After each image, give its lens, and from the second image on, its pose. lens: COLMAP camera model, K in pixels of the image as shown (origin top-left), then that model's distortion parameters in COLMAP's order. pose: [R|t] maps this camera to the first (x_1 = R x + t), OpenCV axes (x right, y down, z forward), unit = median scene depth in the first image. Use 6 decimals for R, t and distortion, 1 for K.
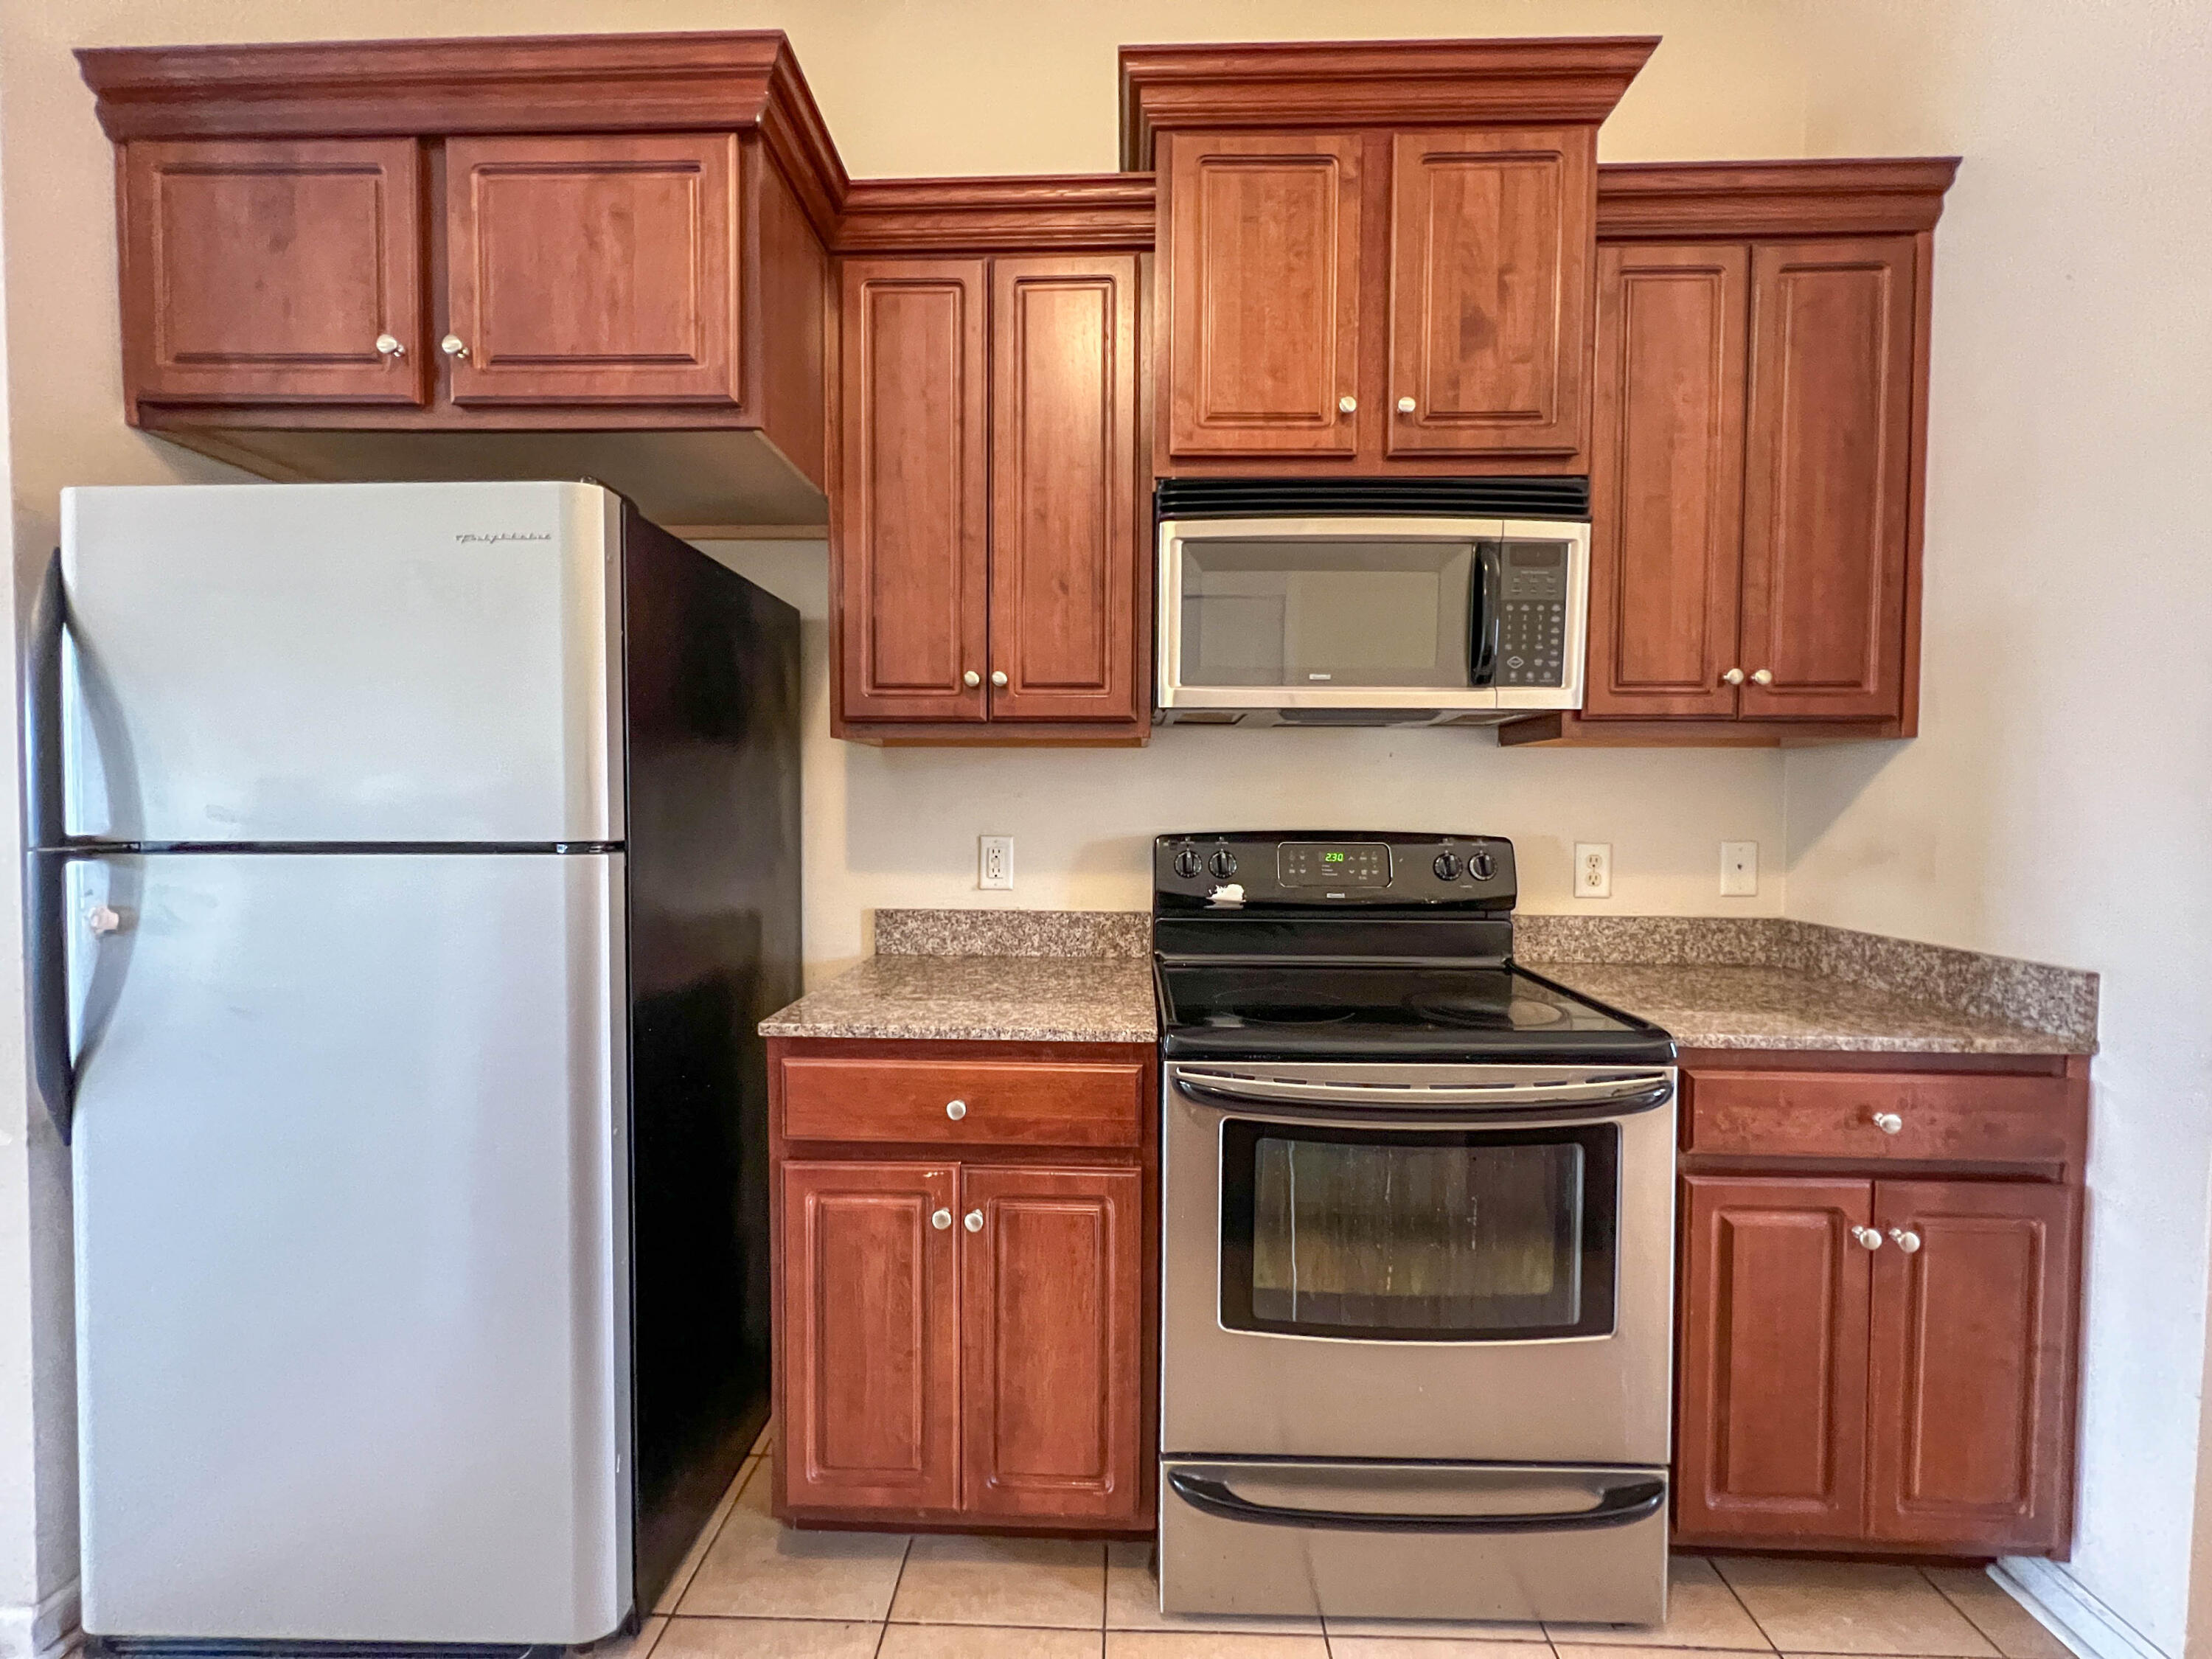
lens RADIAL K [[886.9, 0, 1106.0], [0, 886.9, 829.5], [0, 0, 1]] dist [-0.006652, 0.003088]
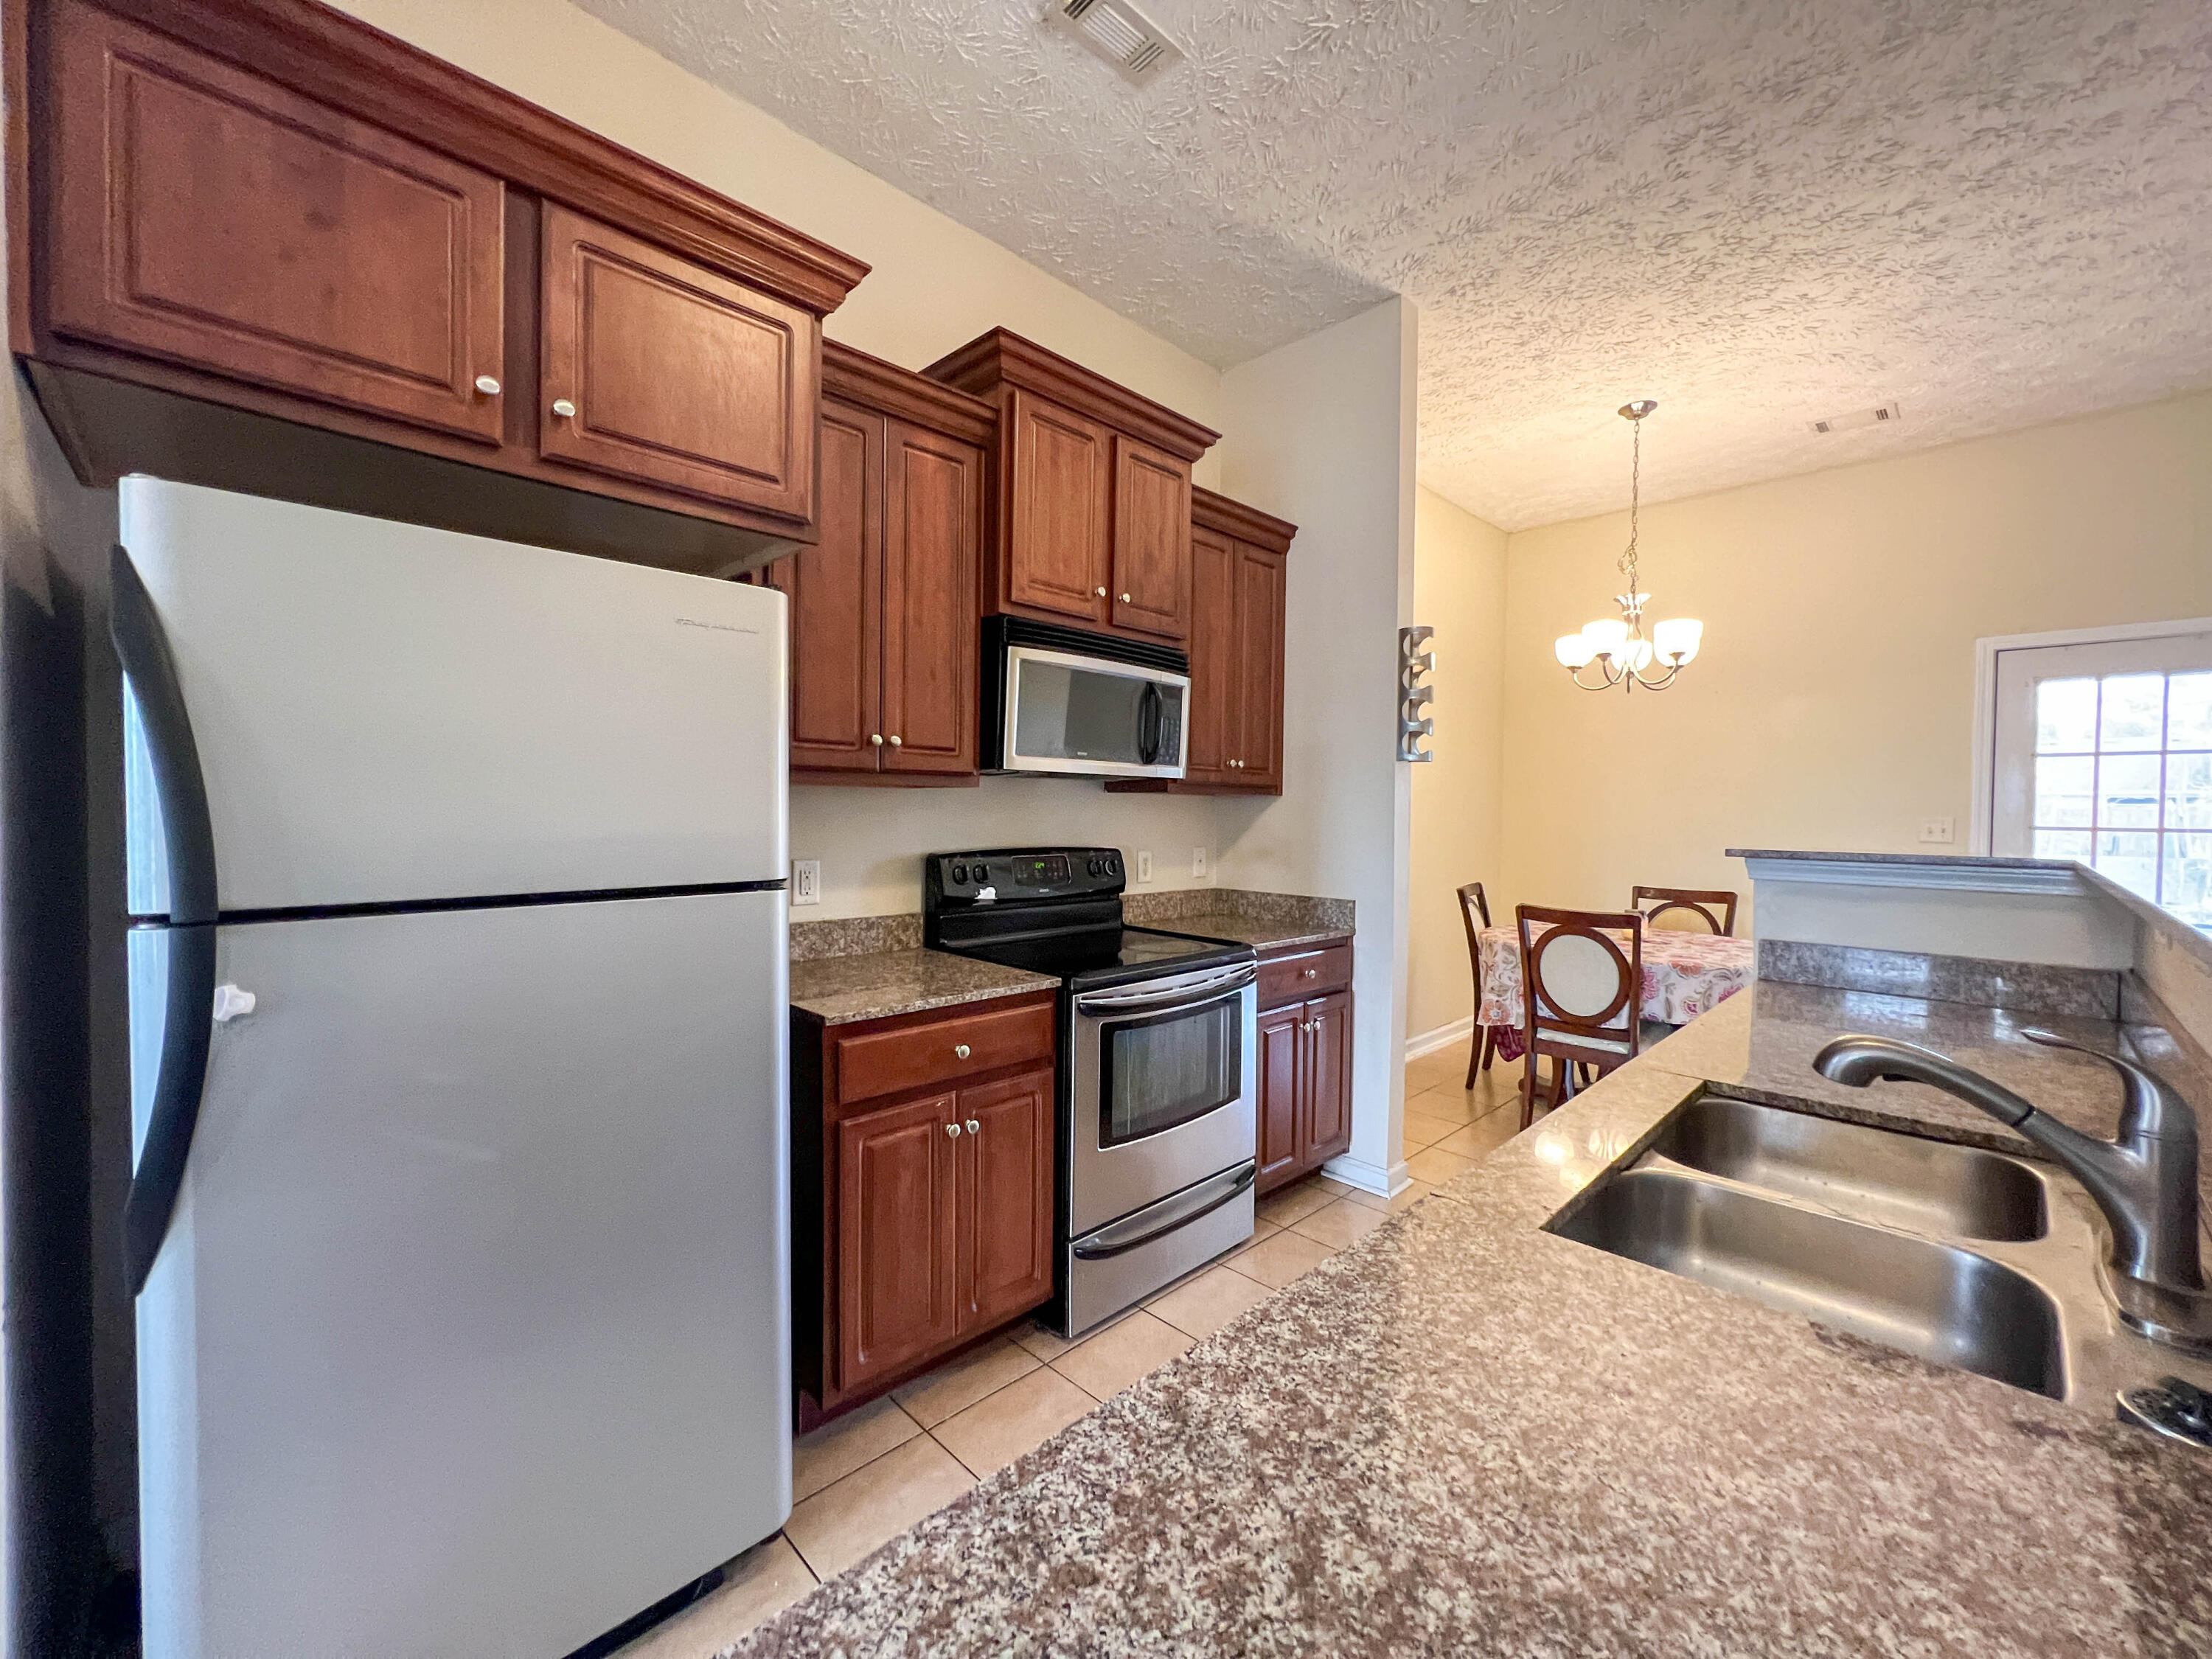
lens RADIAL K [[886.9, 0, 1106.0], [0, 886.9, 829.5], [0, 0, 1]] dist [-0.006652, 0.003088]
pose [[0.692651, -0.013893, 0.721139, -0.896028], [0.014193, 0.999883, 0.005631, -0.043395], [-0.721133, 0.006335, 0.692767, -0.145878]]
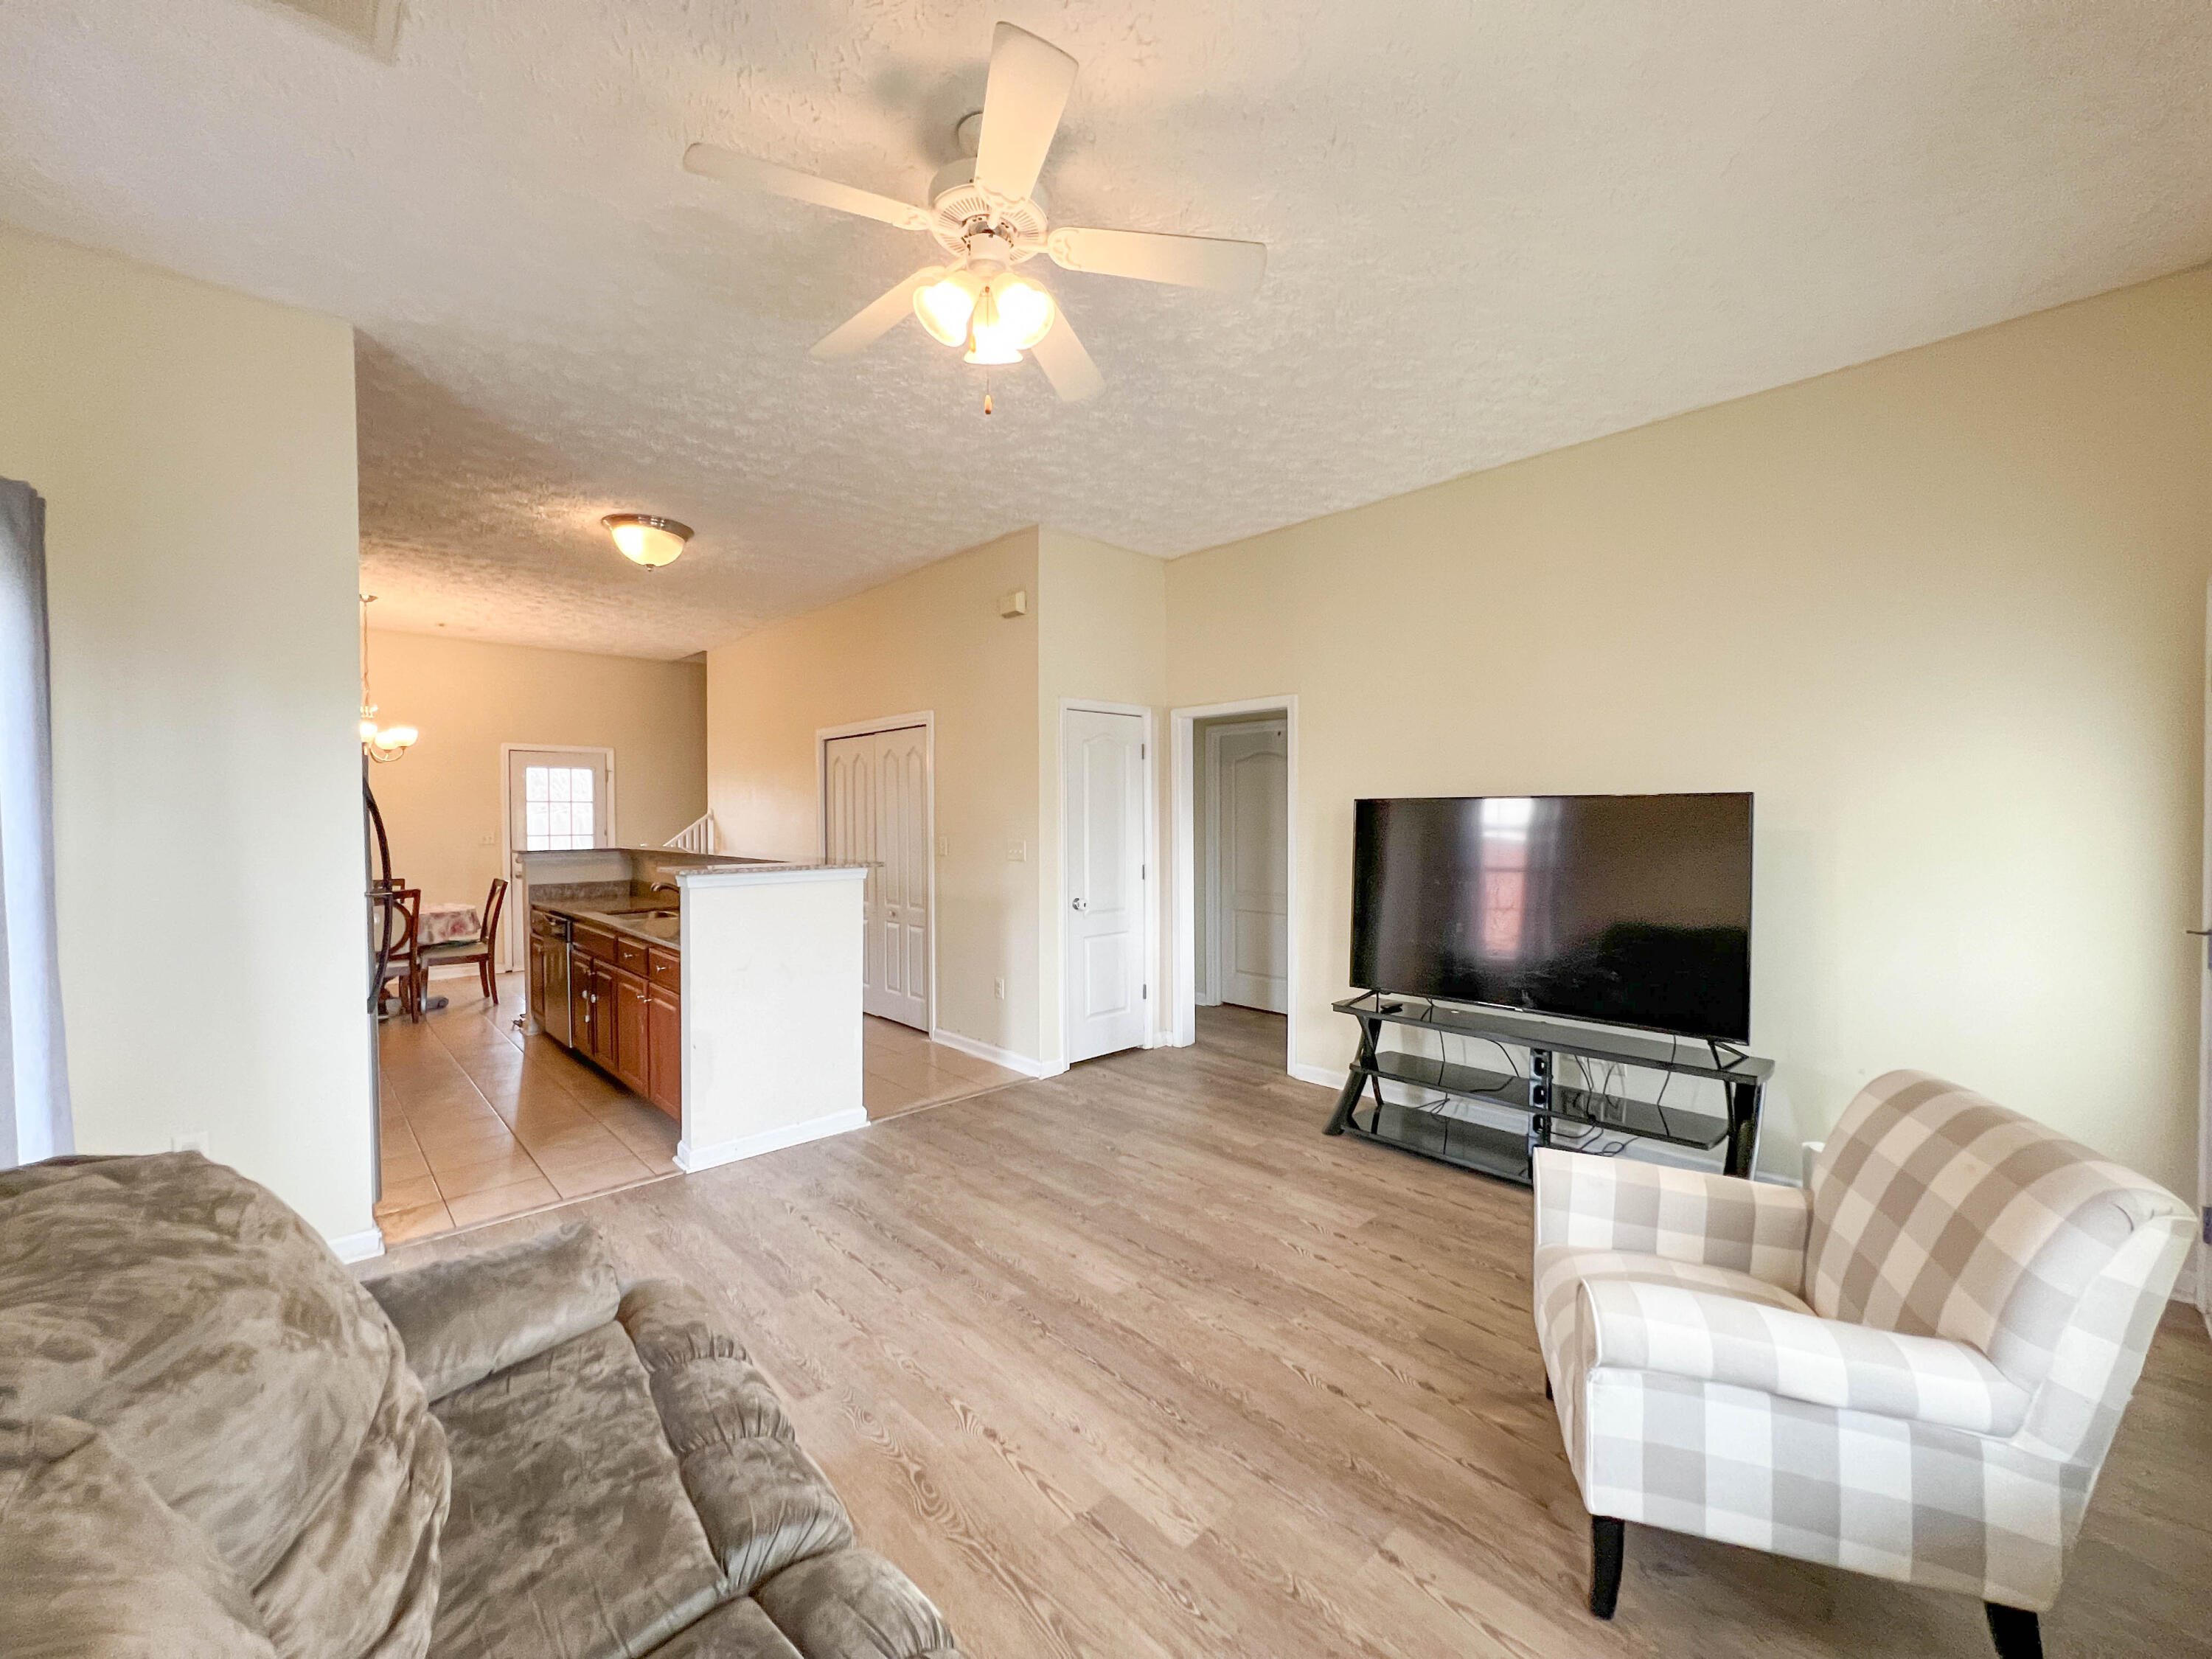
lens RADIAL K [[885.3, 0, 1106.0], [0, 885.3, 829.5], [0, 0, 1]] dist [-0.002172, 0.000721]
pose [[-0.708335, -0.014561, 0.705726, -3.500764], [0.019645, 0.998993, 0.040329, -0.180307], [-0.705603, 0.042431, -0.707336, 1.012481]]
